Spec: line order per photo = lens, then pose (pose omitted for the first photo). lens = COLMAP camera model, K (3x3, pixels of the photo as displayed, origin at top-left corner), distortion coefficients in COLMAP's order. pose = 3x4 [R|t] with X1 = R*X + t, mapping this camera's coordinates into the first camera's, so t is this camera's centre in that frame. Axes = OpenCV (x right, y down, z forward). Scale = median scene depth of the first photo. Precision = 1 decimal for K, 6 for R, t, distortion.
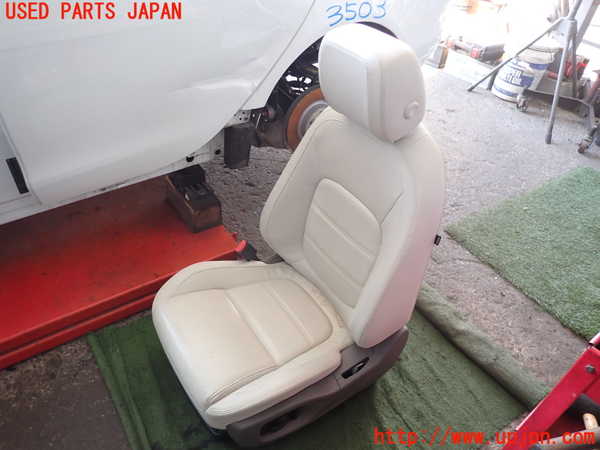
lens RADIAL K [[446.1, 0, 298.6], [0, 446.1, 225.1], [0, 0, 1]] dist [0.000406, 0.012499]
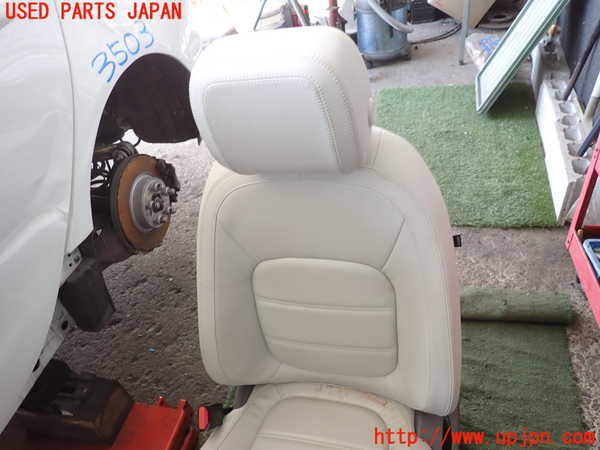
lens RADIAL K [[446.1, 0, 294.6], [0, 446.1, 224.4], [0, 0, 1]] dist [0.000406, 0.012499]
pose [[0.722269, -0.579846, 0.376968, -0.113013], [0.593812, 0.799349, 0.091805, -0.161042], [-0.354562, 0.157541, 0.921665, 0.290316]]
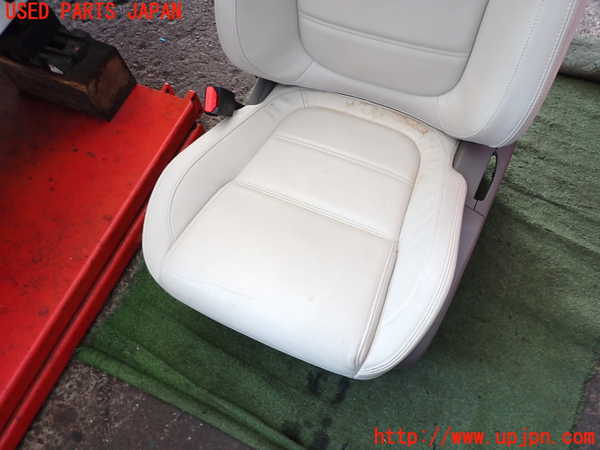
lens RADIAL K [[446.1, 0, 294.8], [0, 446.1, 224.1], [0, 0, 1]] dist [0.000406, 0.012499]
pose [[0.845845, -0.529822, 0.061923, -0.155020], [0.449649, 0.770631, 0.451601, -0.036774], [-0.286988, -0.354142, 0.890068, 0.413831]]
